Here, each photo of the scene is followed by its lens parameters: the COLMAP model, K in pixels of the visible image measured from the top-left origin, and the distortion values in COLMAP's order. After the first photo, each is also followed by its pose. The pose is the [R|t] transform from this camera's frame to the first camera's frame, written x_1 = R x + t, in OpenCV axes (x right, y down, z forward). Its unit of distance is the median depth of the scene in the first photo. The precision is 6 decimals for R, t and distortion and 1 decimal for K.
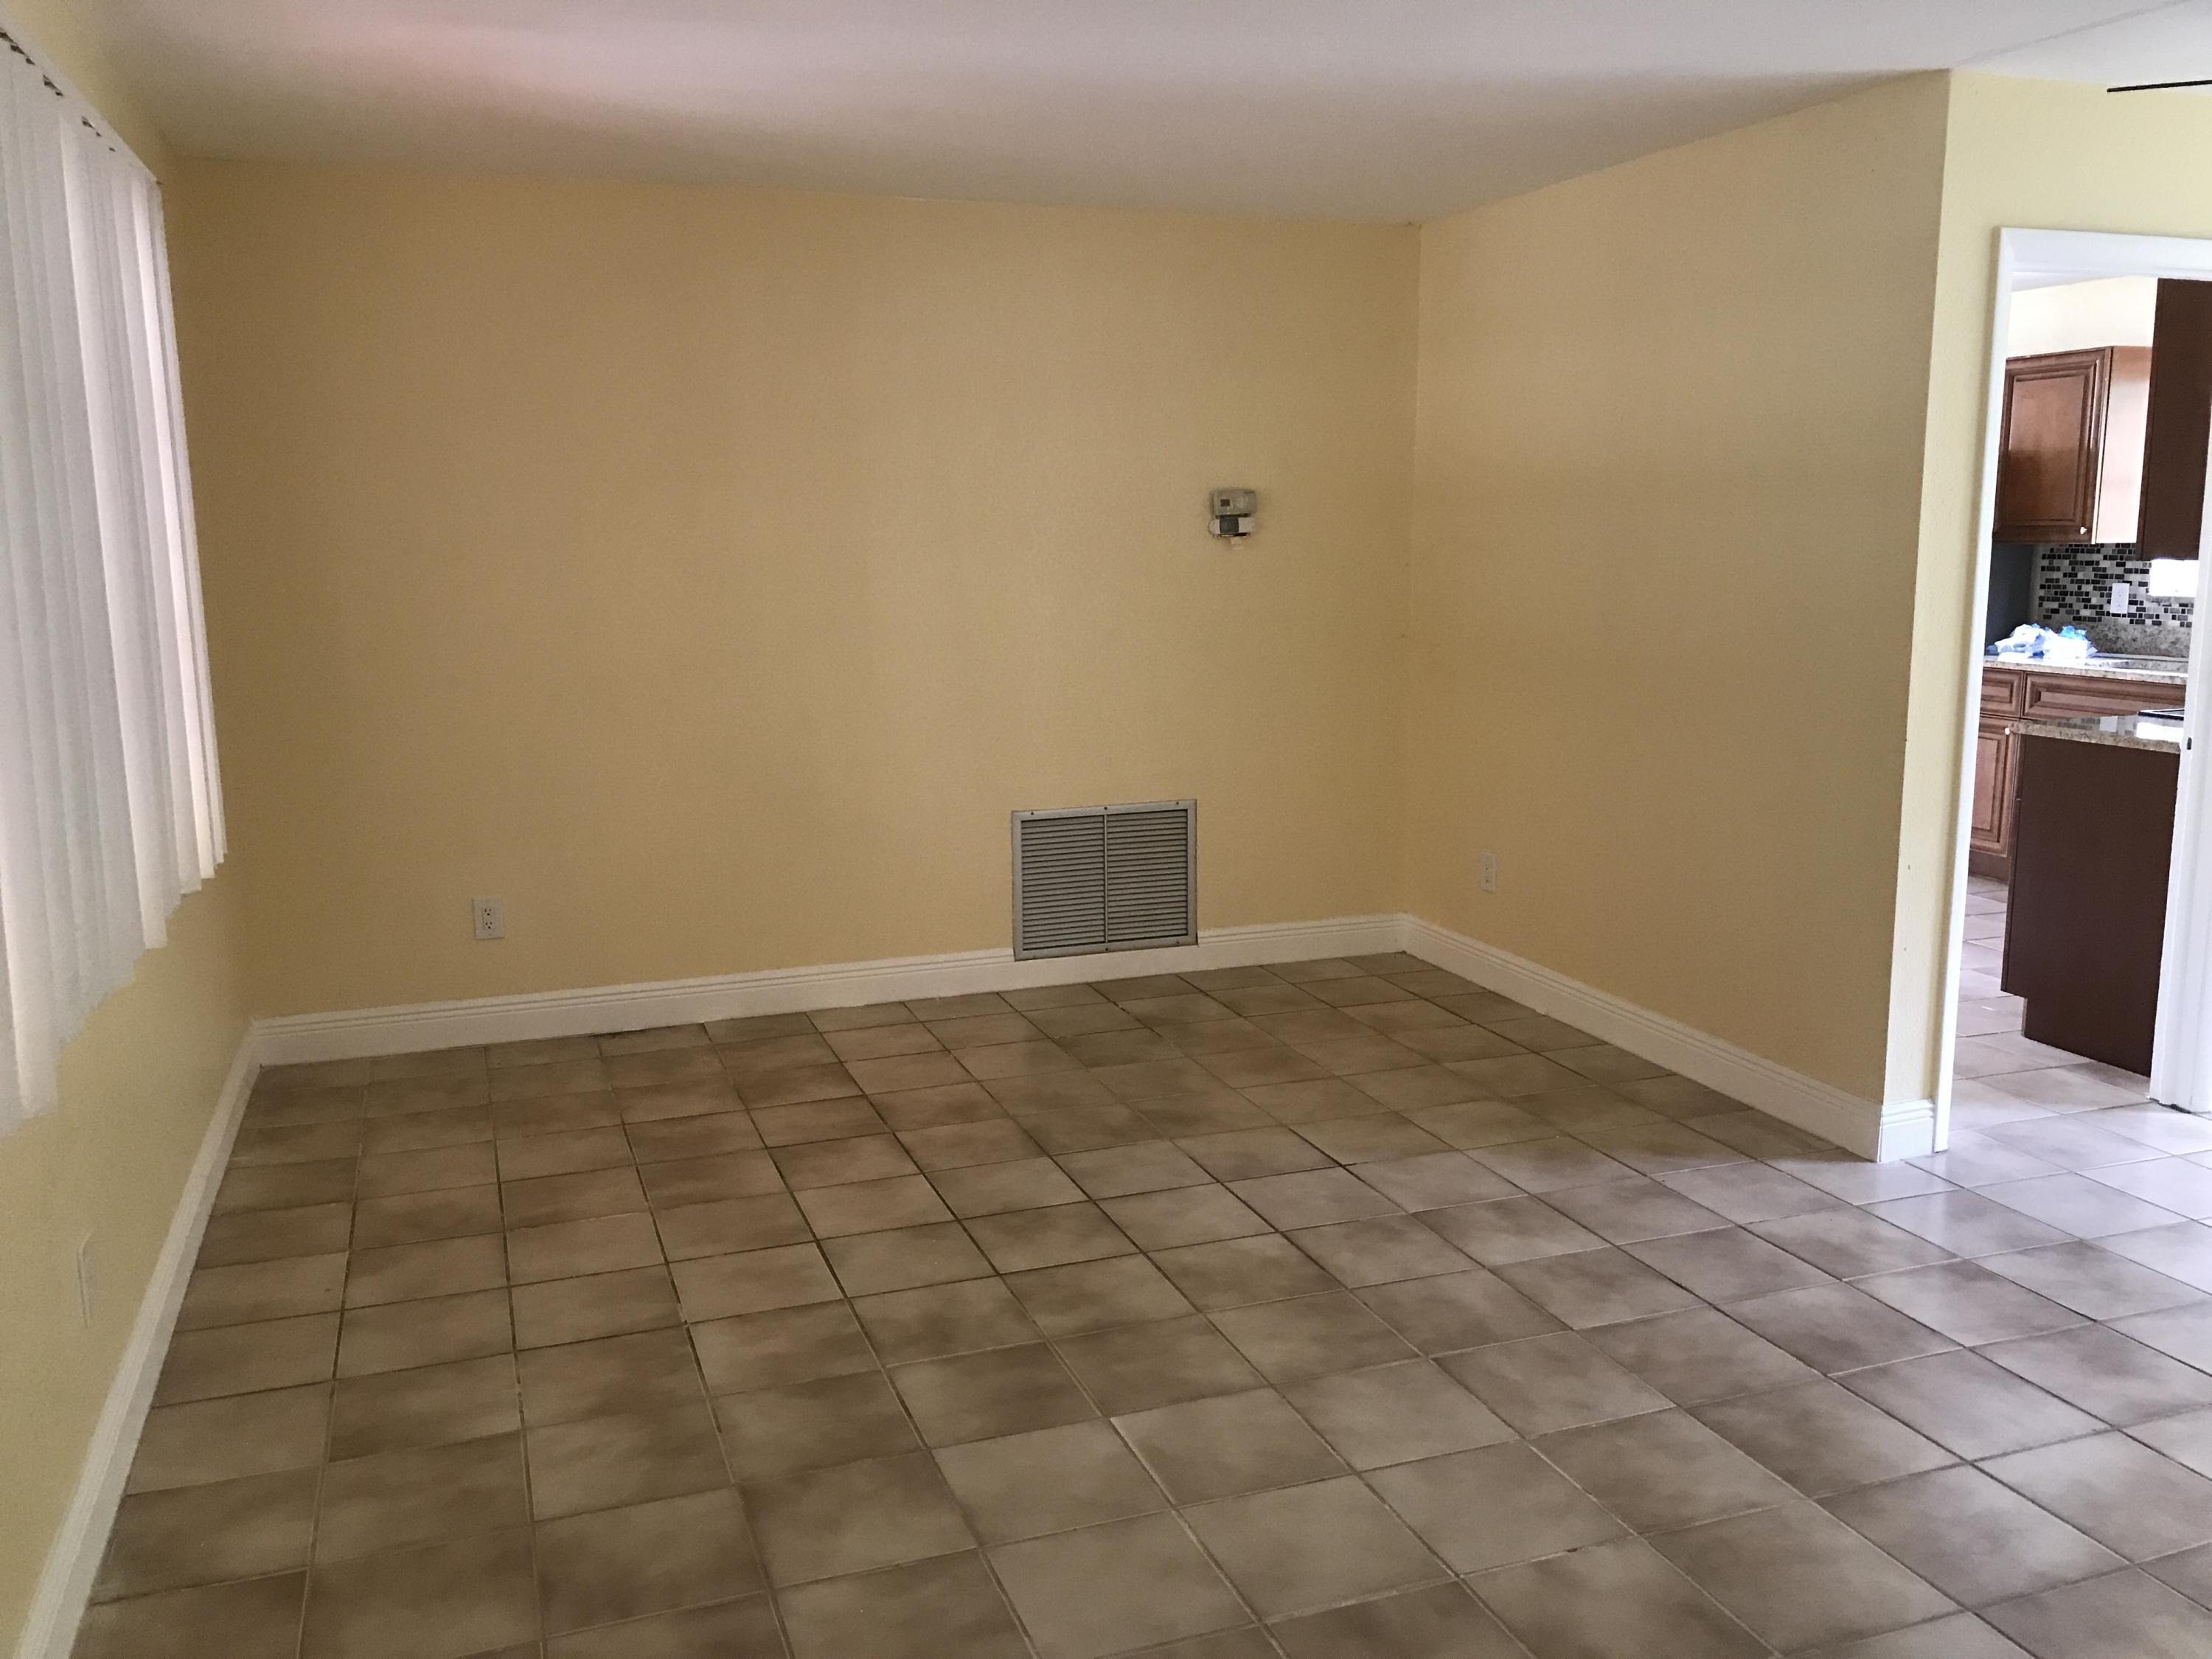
lens RADIAL K [[1813.5, 0, 1102.2], [0, 1813.5, 829.1], [0, 0, 1]] dist [0.044367, -0.049053]
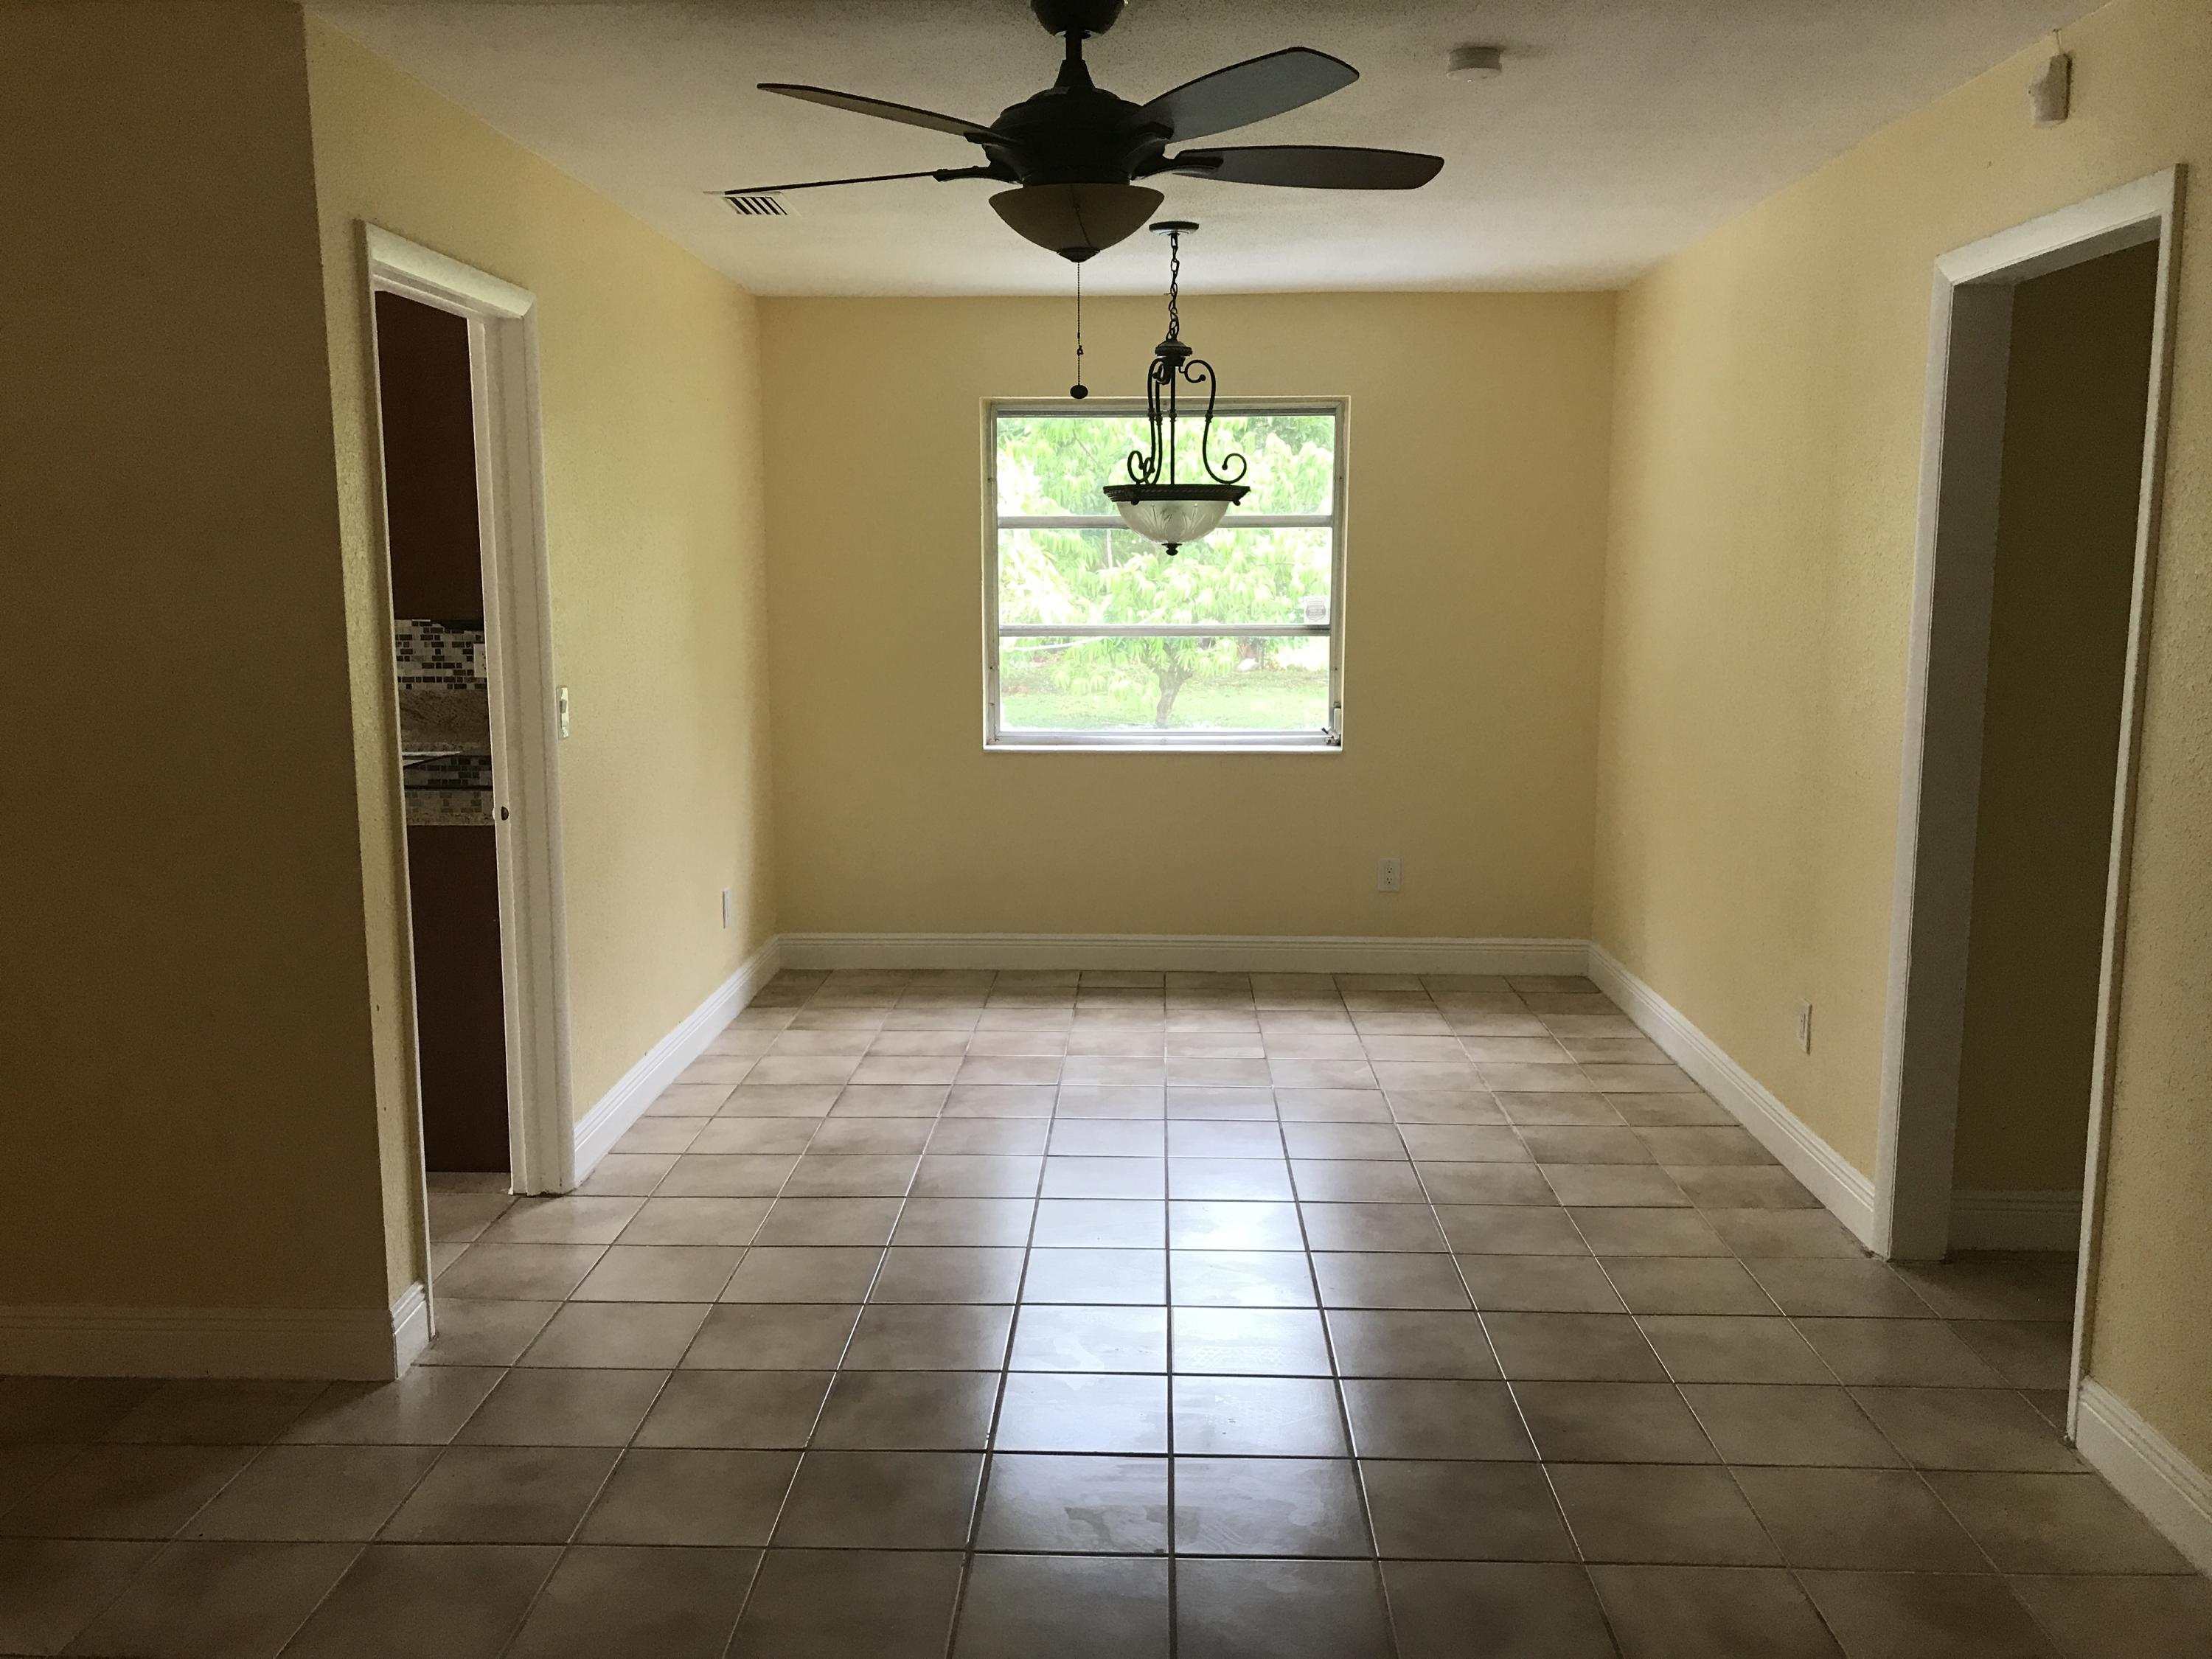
lens RADIAL K [[1813.5, 0, 1104.2], [0, 1813.5, 834.7], [0, 0, 1]] dist [0.044367, -0.049053]
pose [[0.368969, -0.130394, 0.920249, -0.160841], [0.152751, 0.985154, 0.078346, -0.065863], [-0.916804, 0.111661, 0.383410, 0.388031]]
